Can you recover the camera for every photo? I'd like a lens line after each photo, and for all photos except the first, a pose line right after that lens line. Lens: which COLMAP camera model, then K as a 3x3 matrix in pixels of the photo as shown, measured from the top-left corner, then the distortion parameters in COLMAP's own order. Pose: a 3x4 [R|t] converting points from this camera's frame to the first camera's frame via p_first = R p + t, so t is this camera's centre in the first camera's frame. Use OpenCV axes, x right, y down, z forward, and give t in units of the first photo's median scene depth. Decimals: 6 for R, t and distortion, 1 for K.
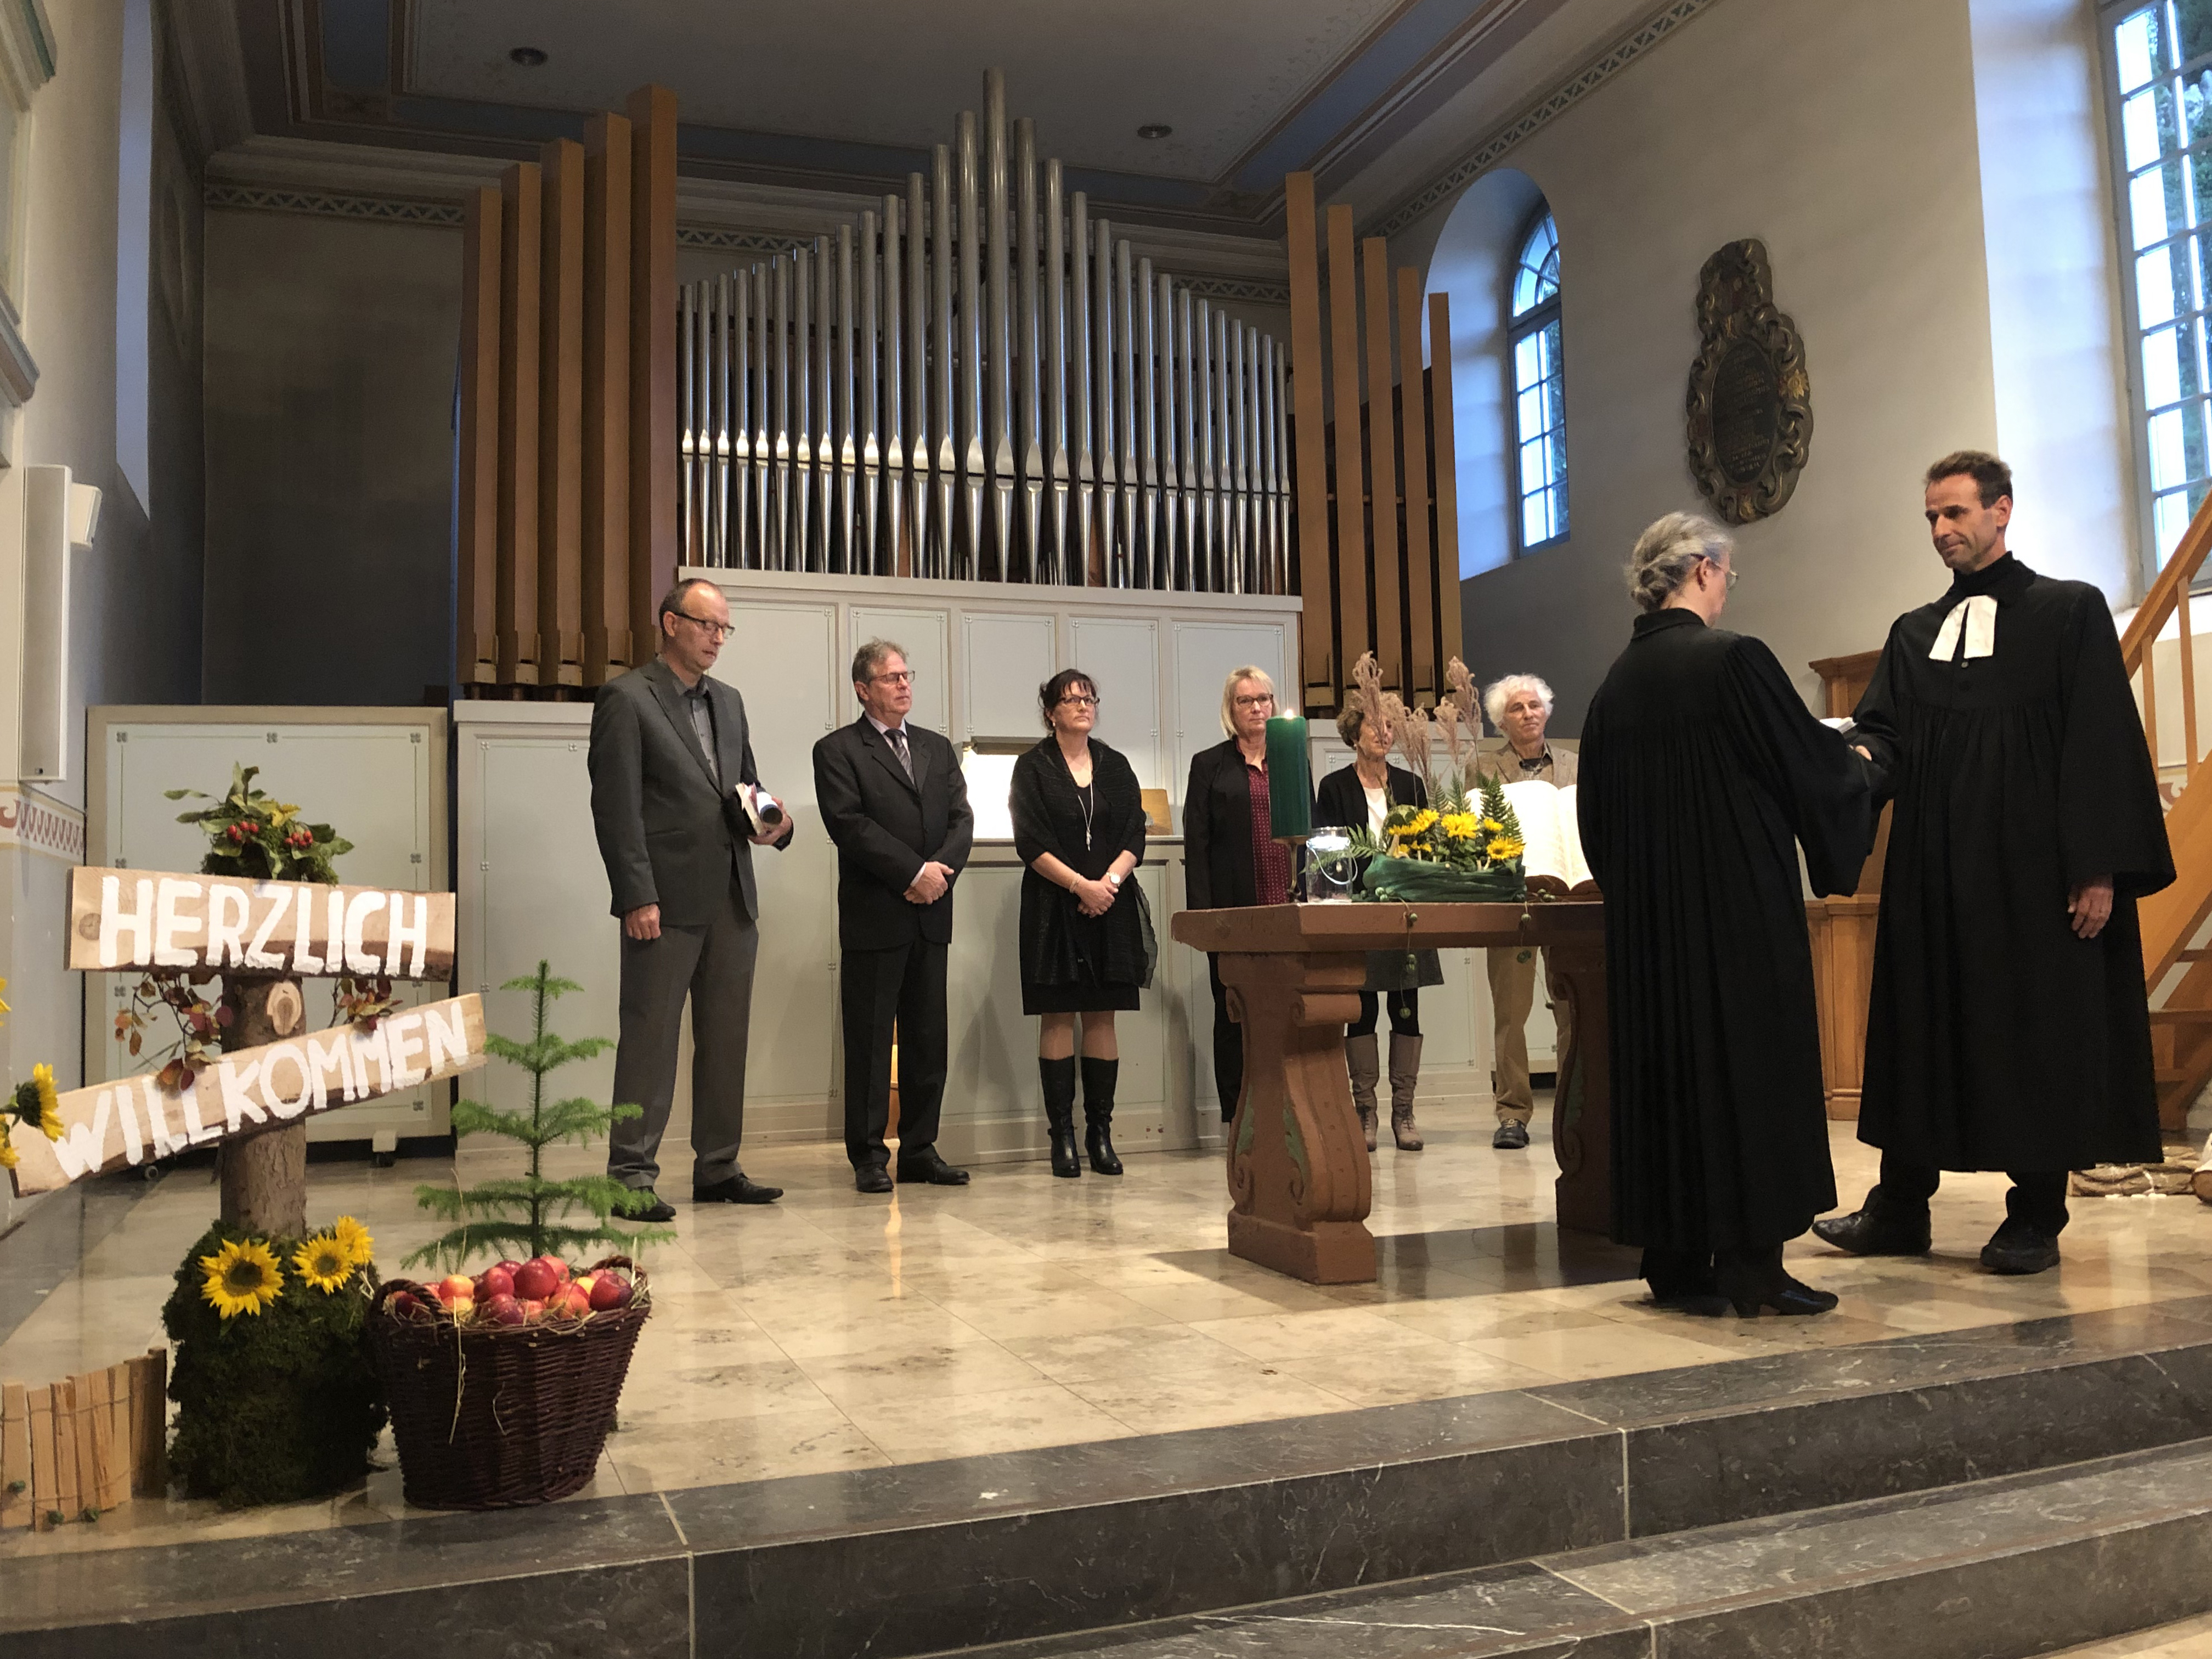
lens RADIAL K [[1906.9, 0, 1106.0], [0, 1906.9, 829.5], [0, 0, 1]] dist [-0.070458, 0.016542]
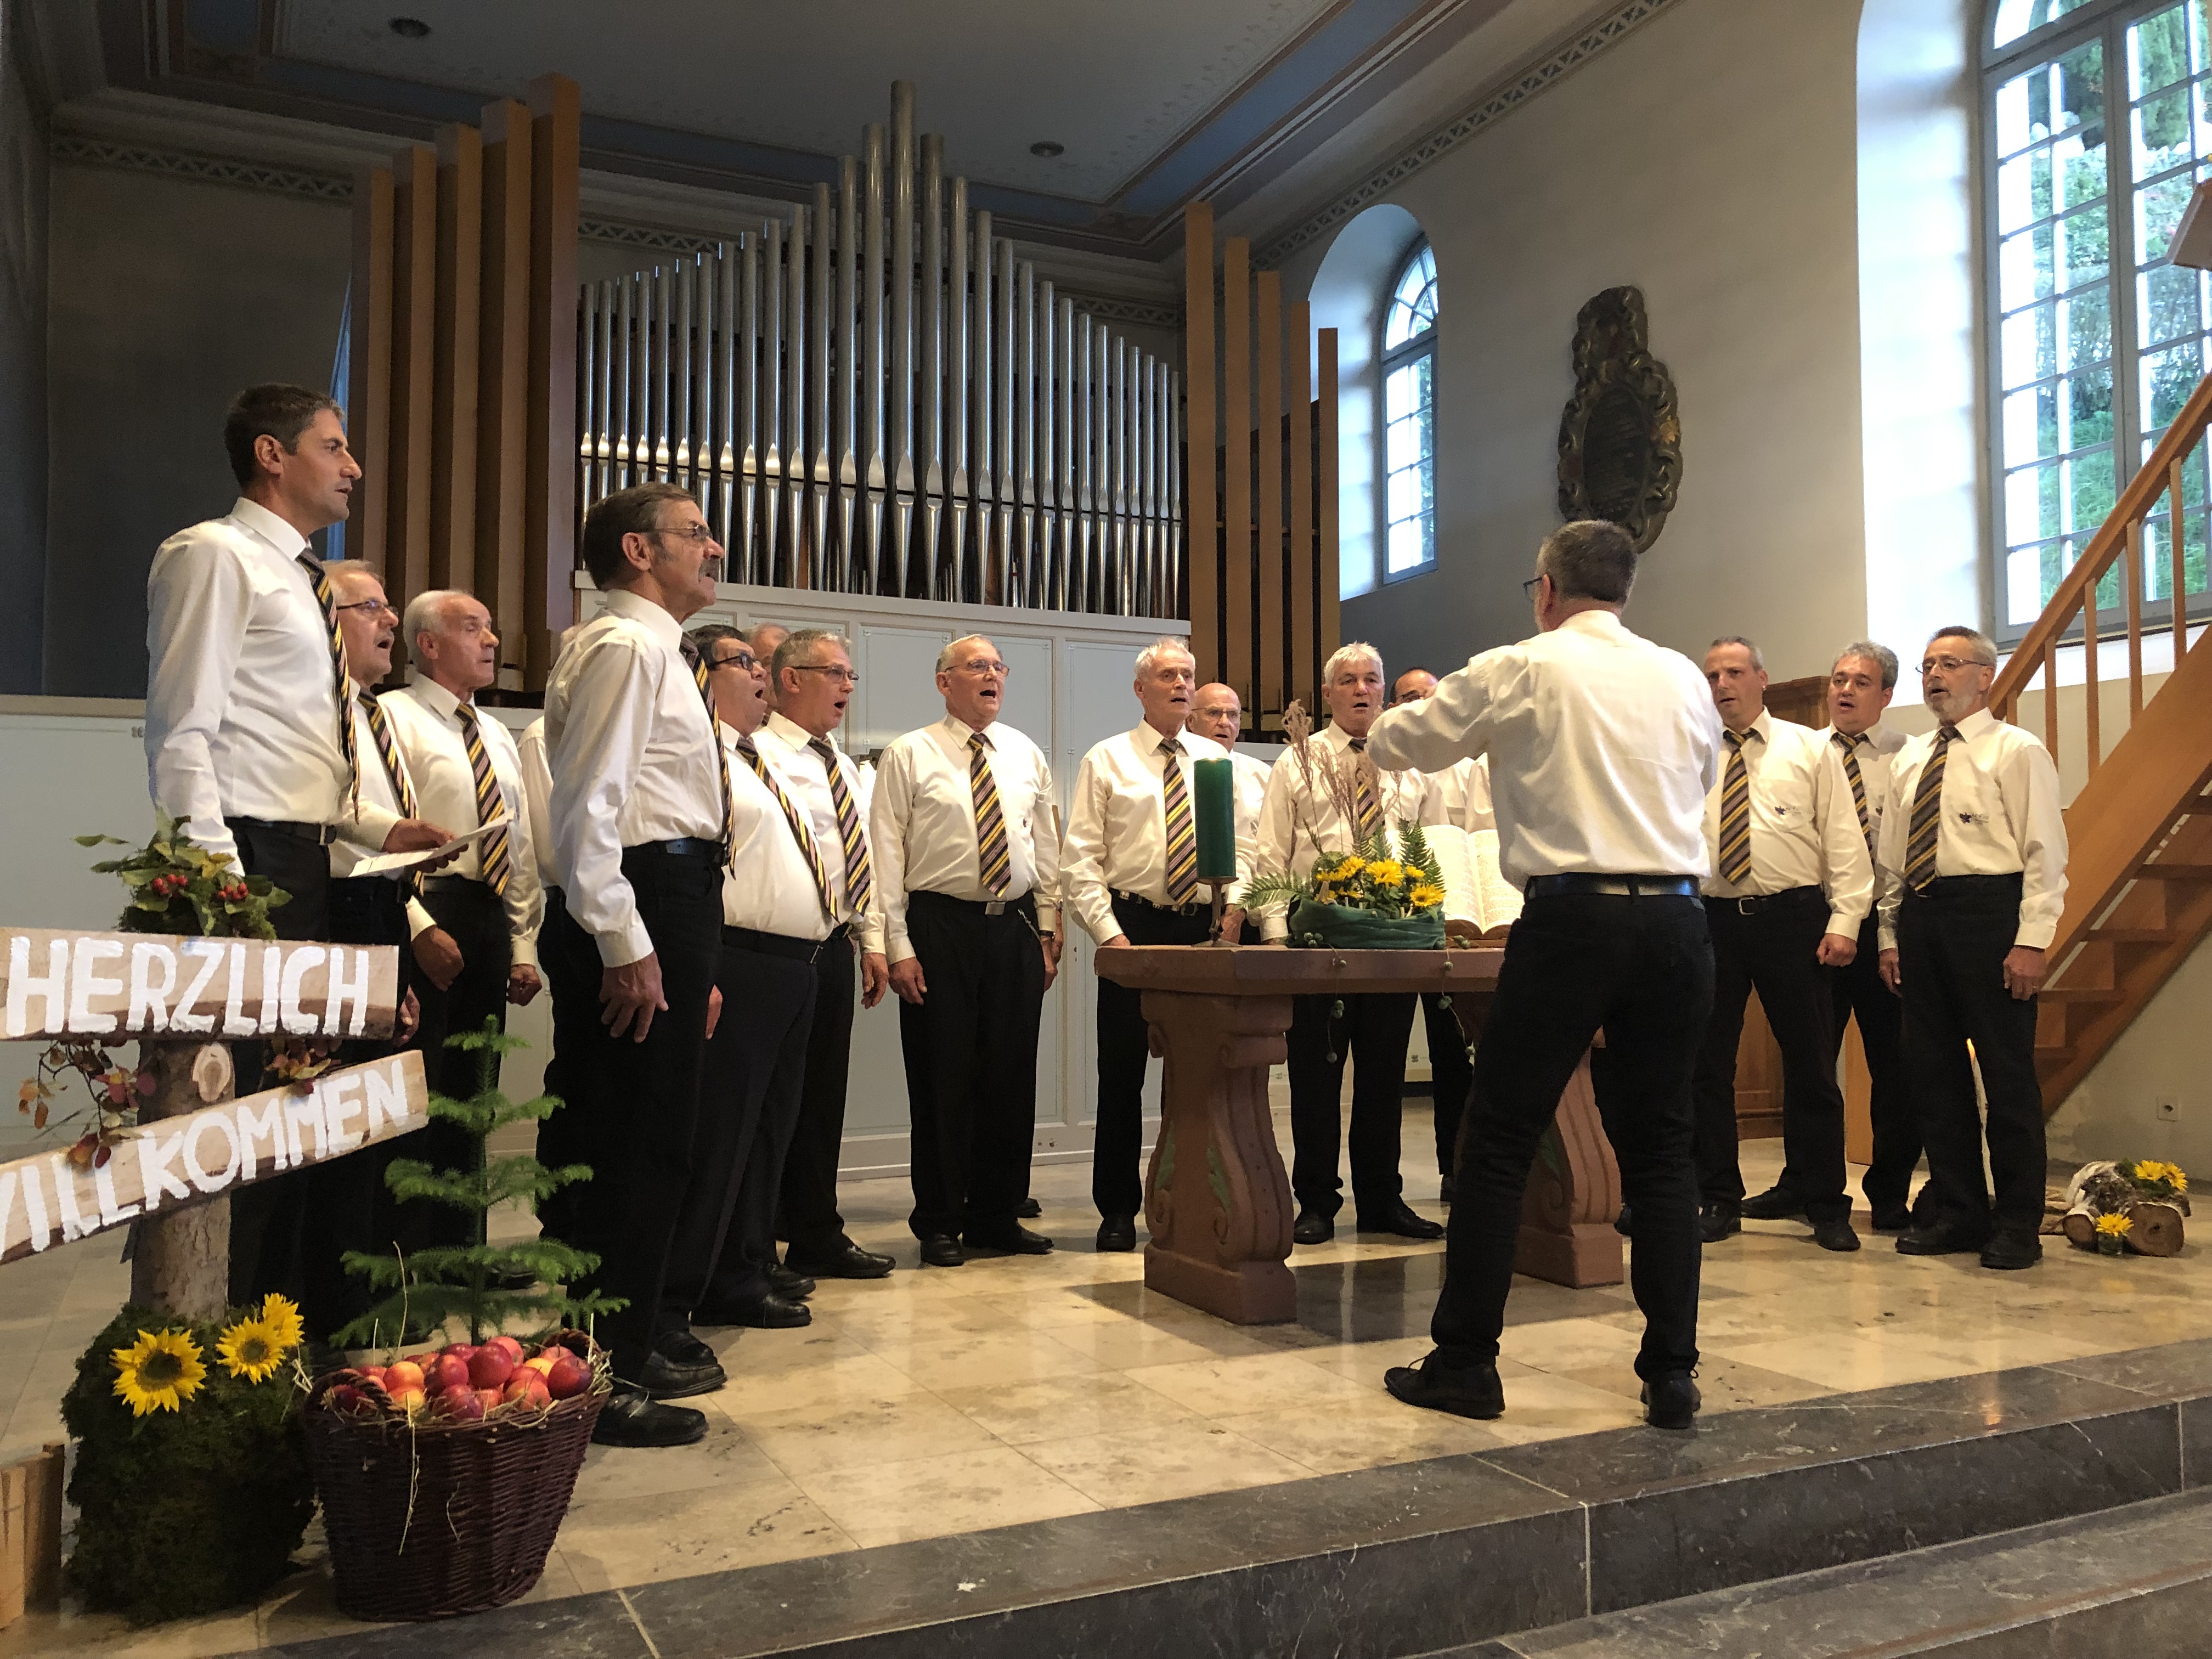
lens RADIAL K [[1826.8, 0, 1115.1], [0, 1826.8, 839.3], [0, 0, 1]] dist [0.012586, 0.002626]
pose [[0.995502, 0.024494, 0.091516, -0.051289], [-0.025557, 0.999619, 0.010456, -0.027922], [-0.091225, -0.012748, 0.995749, 0.037138]]
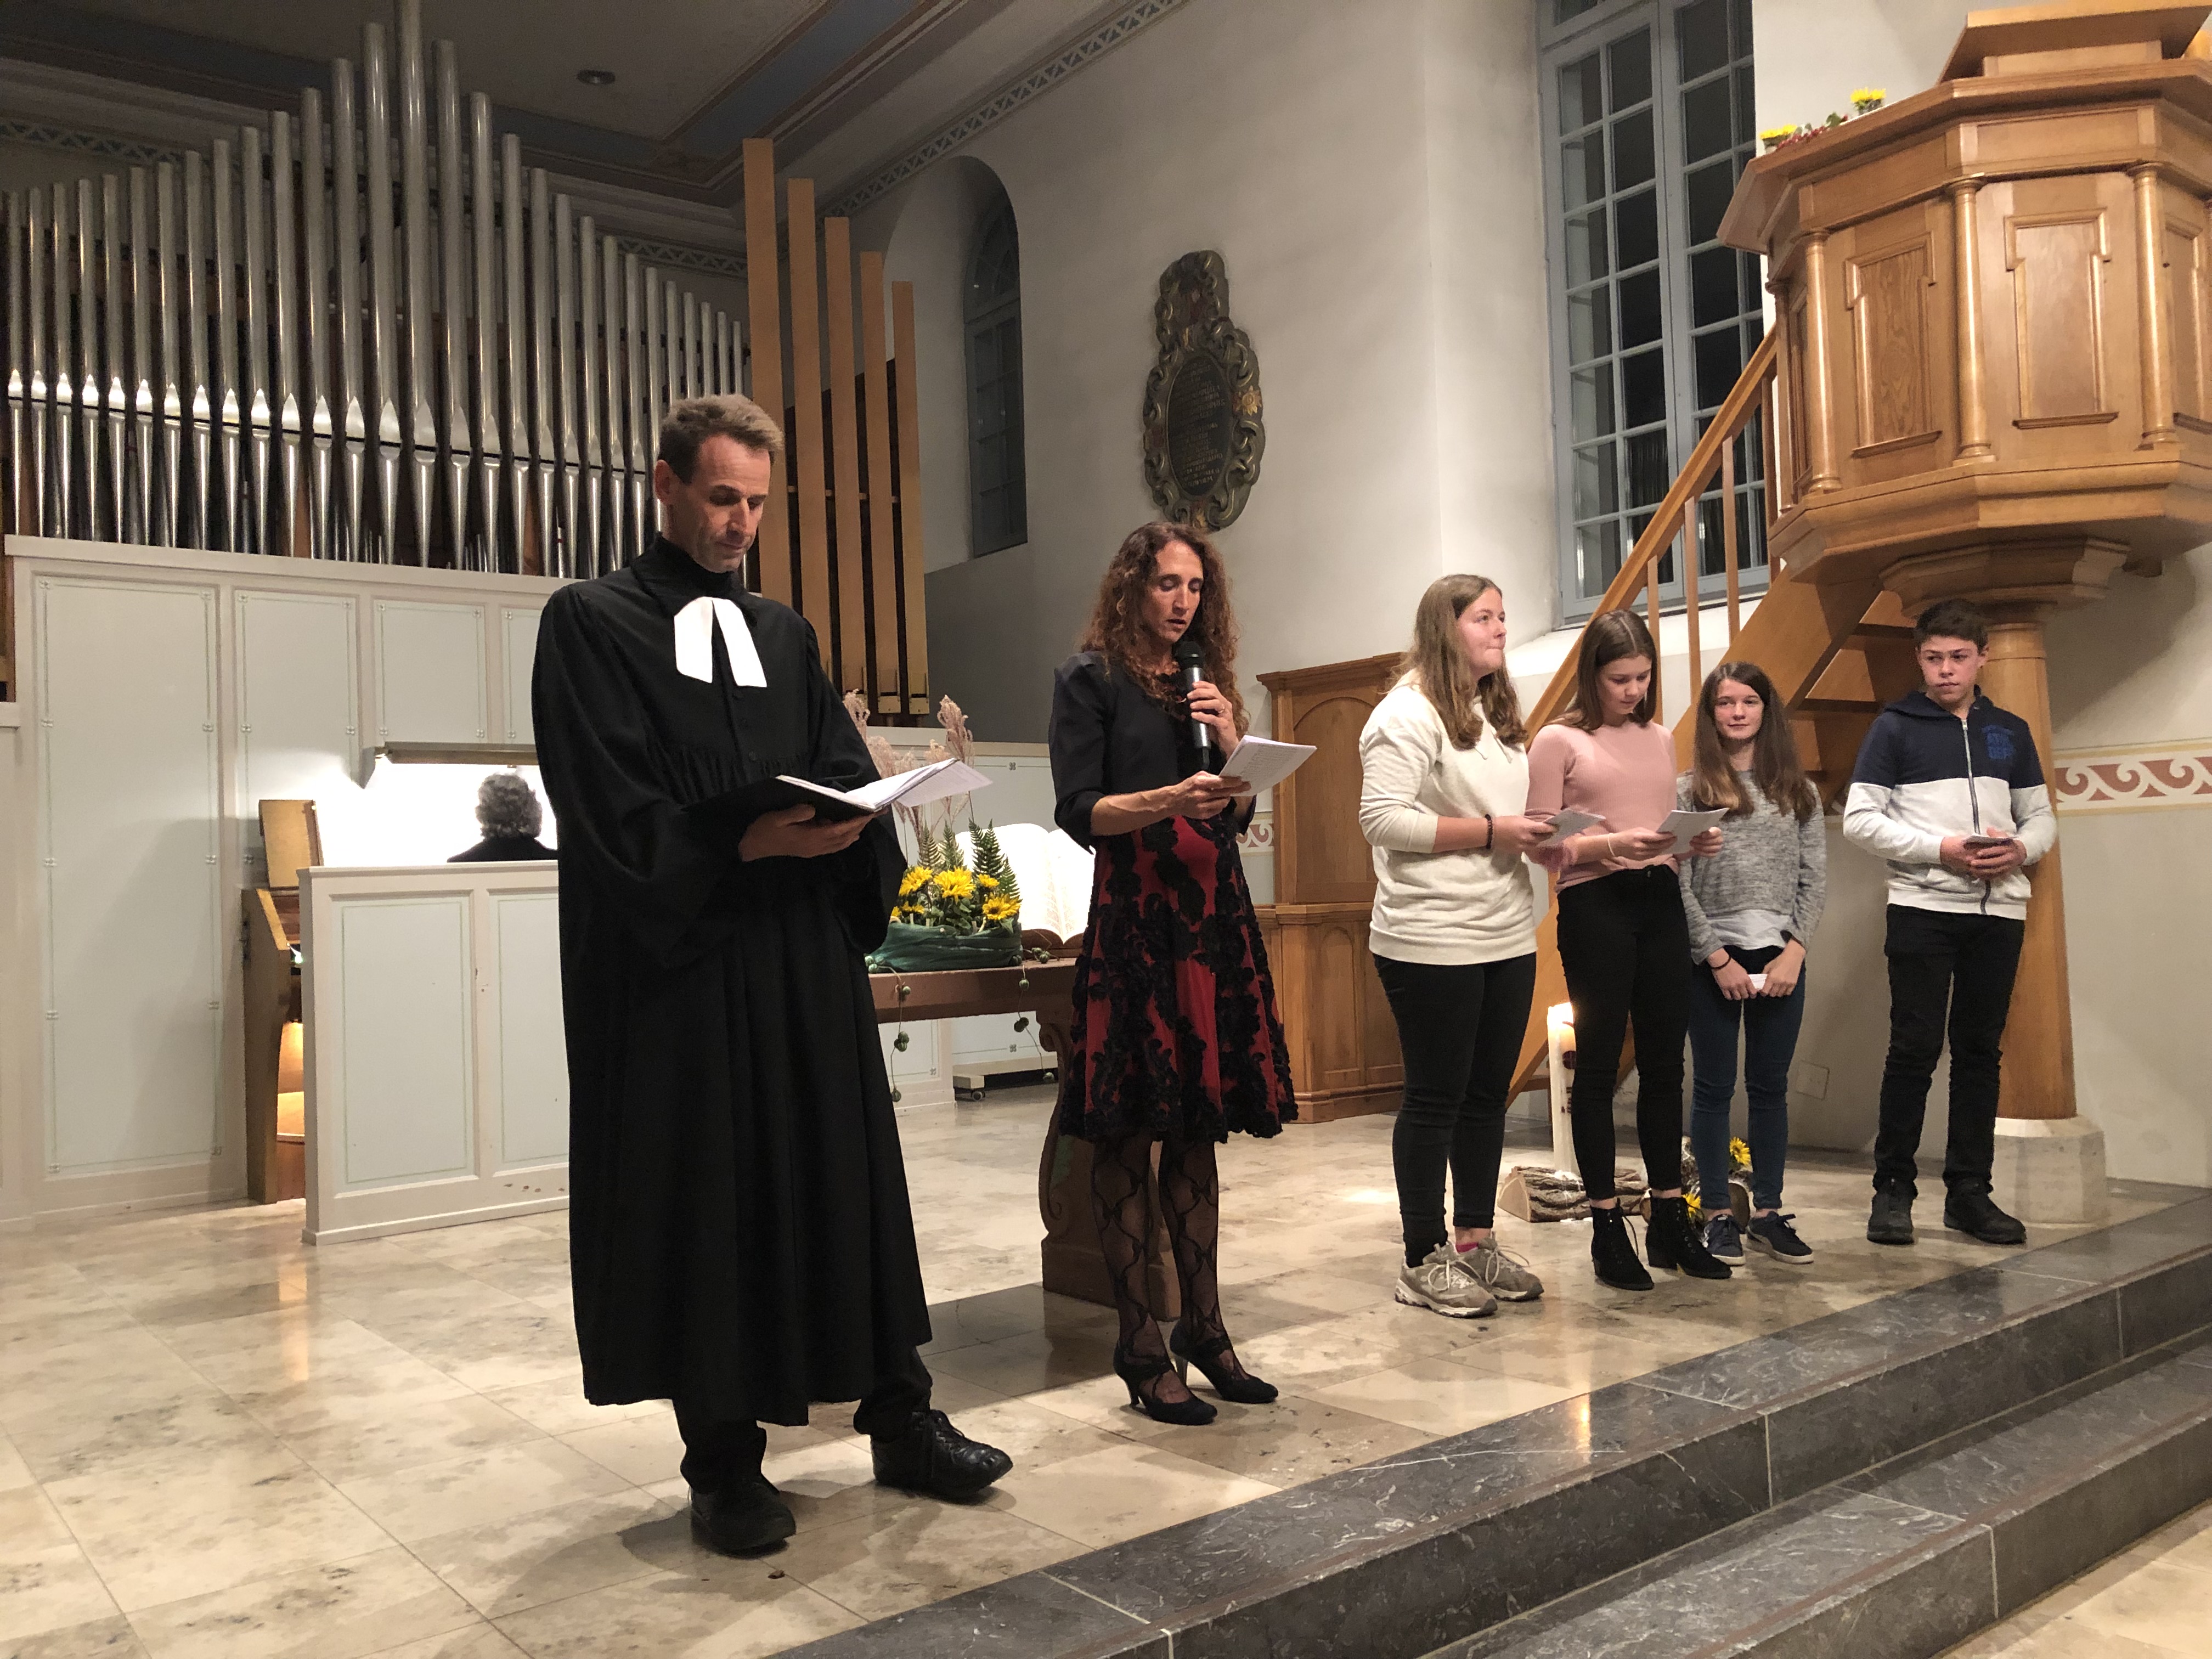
lens RADIAL K [[1826.8, 0, 1115.1], [0, 1826.8, 839.3], [0, 0, 1]] dist [0.012586, 0.002626]
pose [[0.954463, -0.003084, 0.298312, -0.001134], [-0.004825, 0.999656, 0.025773, -0.049266], [-0.298289, -0.026039, 0.954120, 0.142930]]
